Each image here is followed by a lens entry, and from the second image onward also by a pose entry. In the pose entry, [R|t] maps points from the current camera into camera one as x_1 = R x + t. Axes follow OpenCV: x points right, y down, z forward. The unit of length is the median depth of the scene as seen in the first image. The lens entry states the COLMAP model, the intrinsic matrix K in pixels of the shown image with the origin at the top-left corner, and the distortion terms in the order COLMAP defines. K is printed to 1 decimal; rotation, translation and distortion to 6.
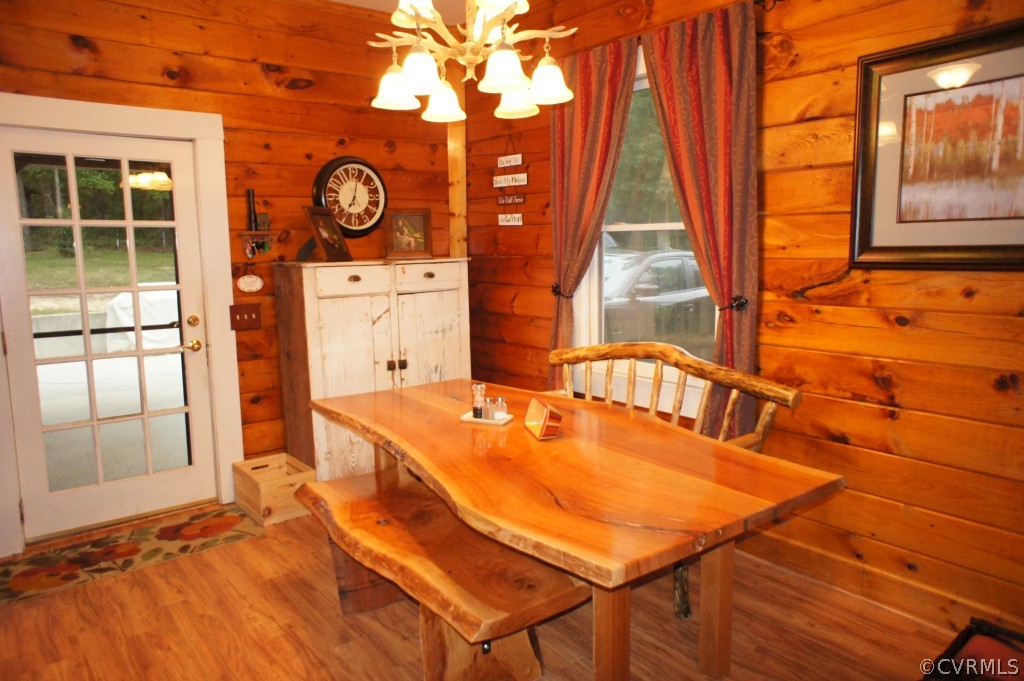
lens RADIAL K [[690.2, 0, 512.5], [0, 690.2, 342.5], [0, 0, 1]] dist [0.027531, 0.013023]
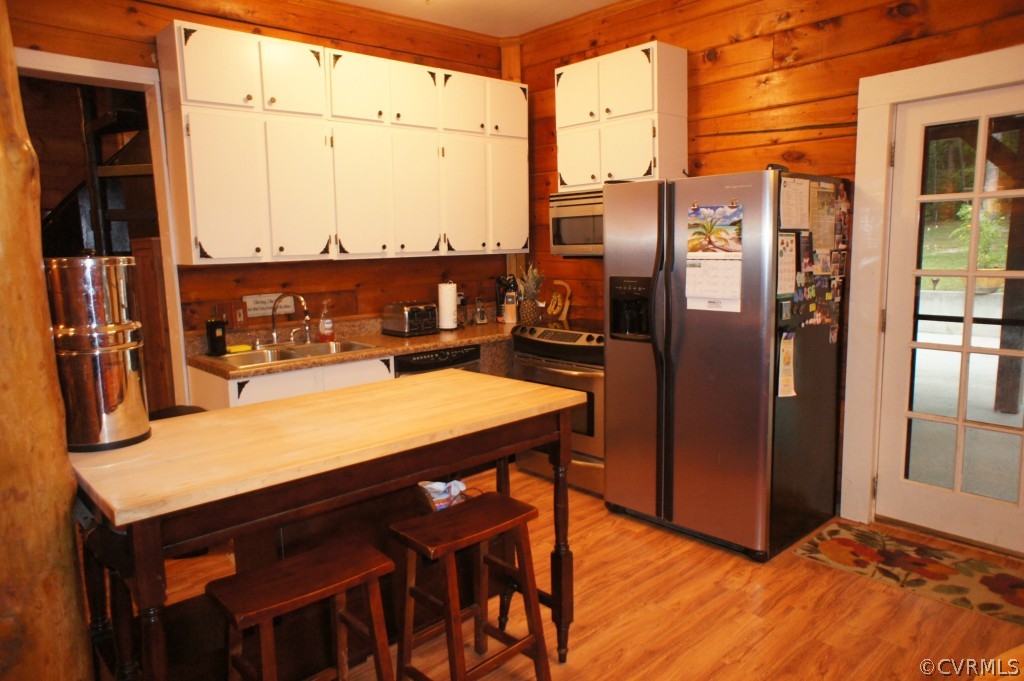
lens RADIAL K [[690.2, 0, 511.8], [0, 690.2, 333.6], [0, 0, 1]] dist [0.027531, 0.013023]
pose [[0.051091, 0.133796, -0.989691, 0.248342], [-0.109638, 0.985747, 0.127603, -0.049162], [0.992658, 0.101988, 0.065032, 0.391529]]
